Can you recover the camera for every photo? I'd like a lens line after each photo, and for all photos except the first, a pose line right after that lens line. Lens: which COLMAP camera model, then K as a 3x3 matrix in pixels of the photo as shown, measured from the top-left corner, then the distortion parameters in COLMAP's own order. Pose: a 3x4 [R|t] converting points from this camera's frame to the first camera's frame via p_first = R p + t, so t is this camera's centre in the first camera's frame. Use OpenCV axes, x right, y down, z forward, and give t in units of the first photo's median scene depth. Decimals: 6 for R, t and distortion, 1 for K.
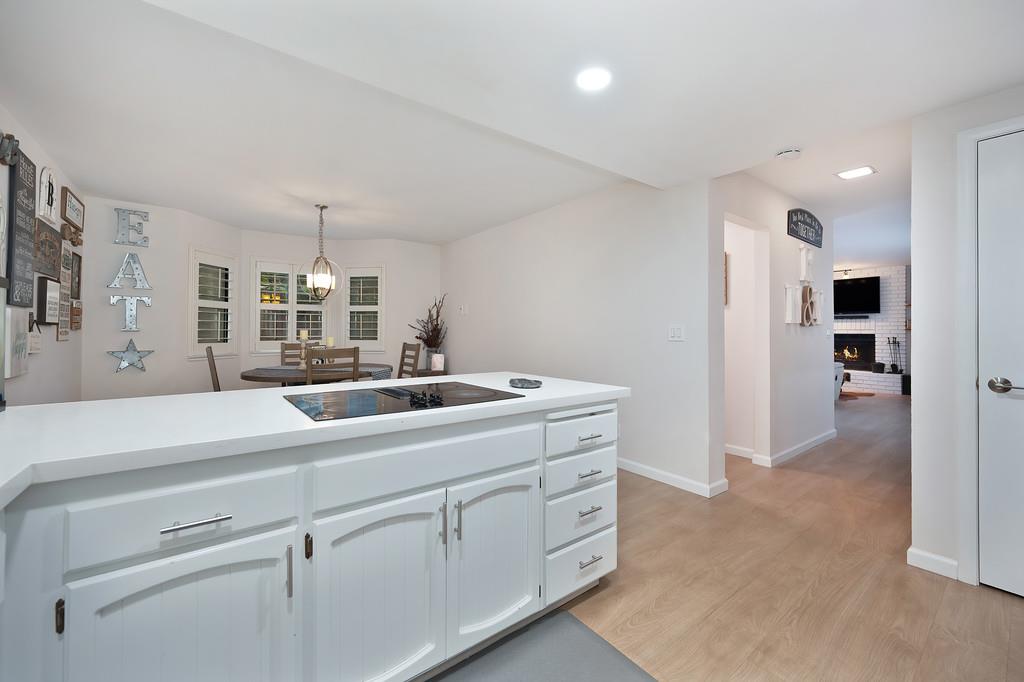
lens RADIAL K [[406.8, 0, 508.4], [0, 406.8, 334.0], [0, 0, 1]] dist [-0.002559, 0.000449]
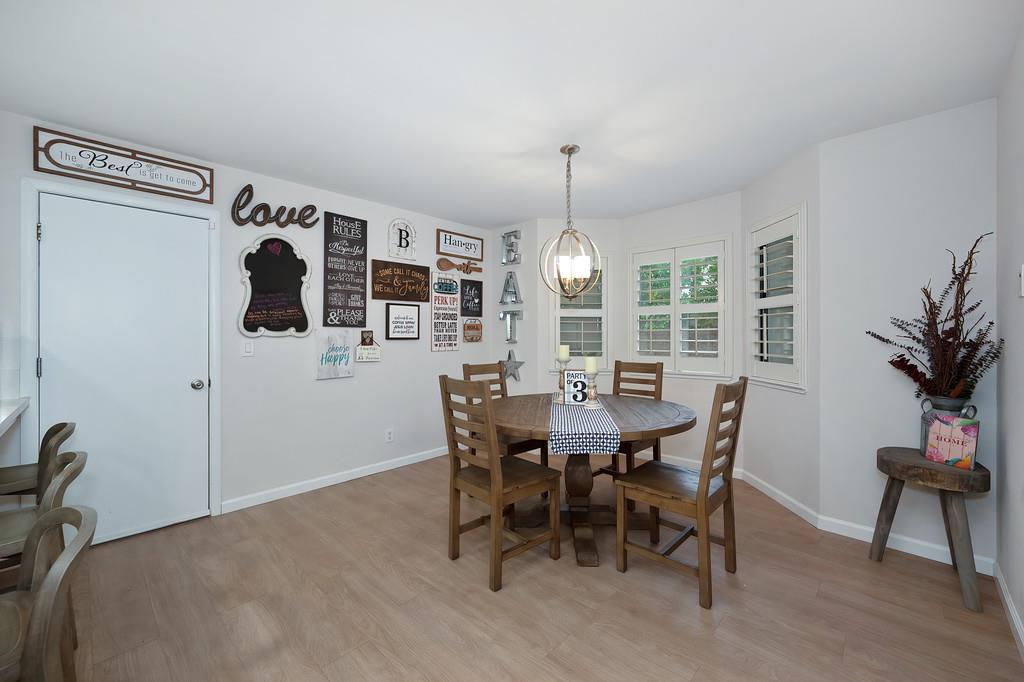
lens RADIAL K [[406.8, 0, 514.8], [0, 406.8, 337.6], [0, 0, 1]] dist [-0.002559, 0.000449]
pose [[0.155775, 0.004557, -0.987782, 0.114886], [-0.006296, 0.999974, 0.003620, -0.018679], [0.987773, 0.005655, 0.155799, 0.628590]]
